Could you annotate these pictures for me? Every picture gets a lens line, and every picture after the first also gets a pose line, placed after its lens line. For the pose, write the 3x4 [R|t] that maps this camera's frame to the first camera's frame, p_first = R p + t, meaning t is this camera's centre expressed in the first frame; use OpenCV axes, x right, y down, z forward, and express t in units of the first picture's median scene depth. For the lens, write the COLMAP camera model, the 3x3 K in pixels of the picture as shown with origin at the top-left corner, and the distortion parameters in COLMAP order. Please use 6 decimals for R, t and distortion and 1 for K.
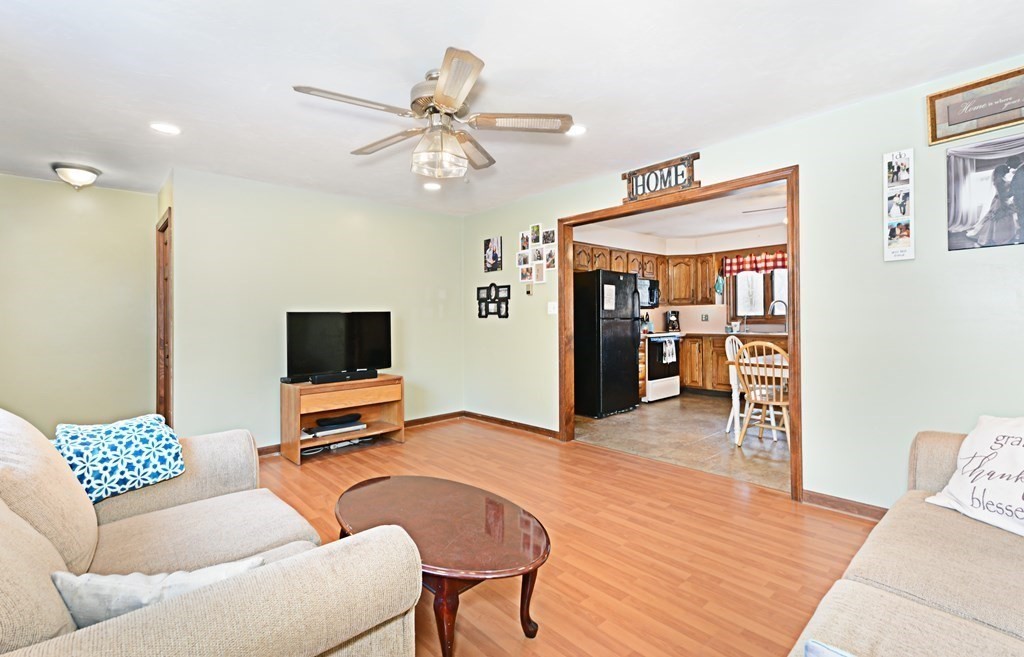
lens RADIAL K [[432.6, 0, 542.0], [0, 432.6, 320.5], [0, 0, 1]] dist [-0.002978, -0.000439]
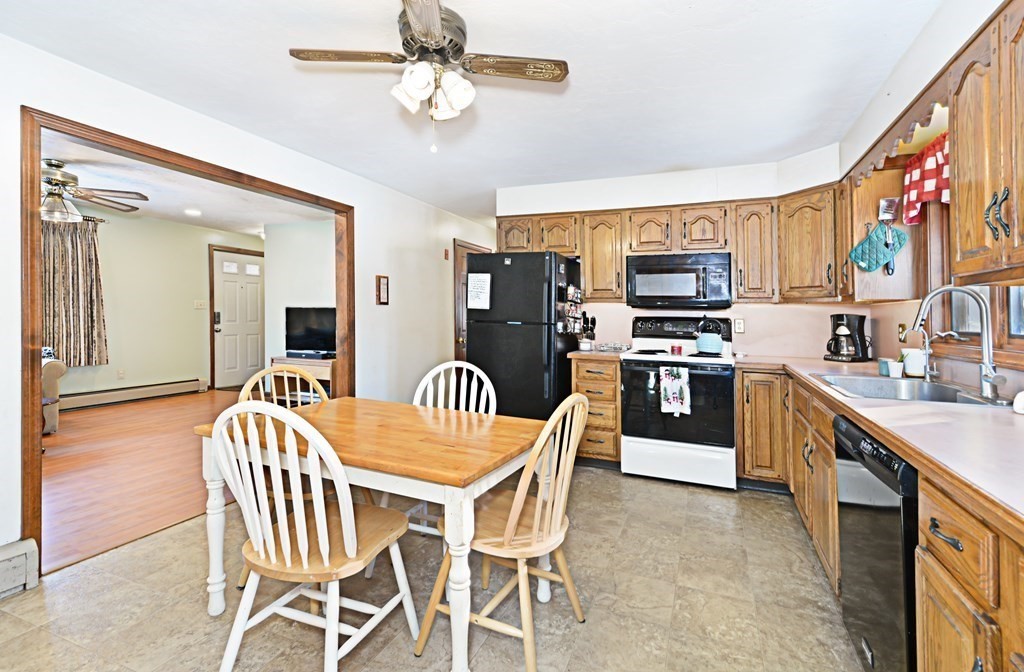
lens RADIAL K [[454.9, 0, 515.9], [0, 454.9, 331.2], [0, 0, 1]] dist [0.012038, -0.002313]
pose [[0.422286, 0.055573, -0.904758, 0.834802], [-0.027586, 0.998445, 0.048452, -0.026267], [0.906043, 0.004499, 0.423162, 0.713460]]
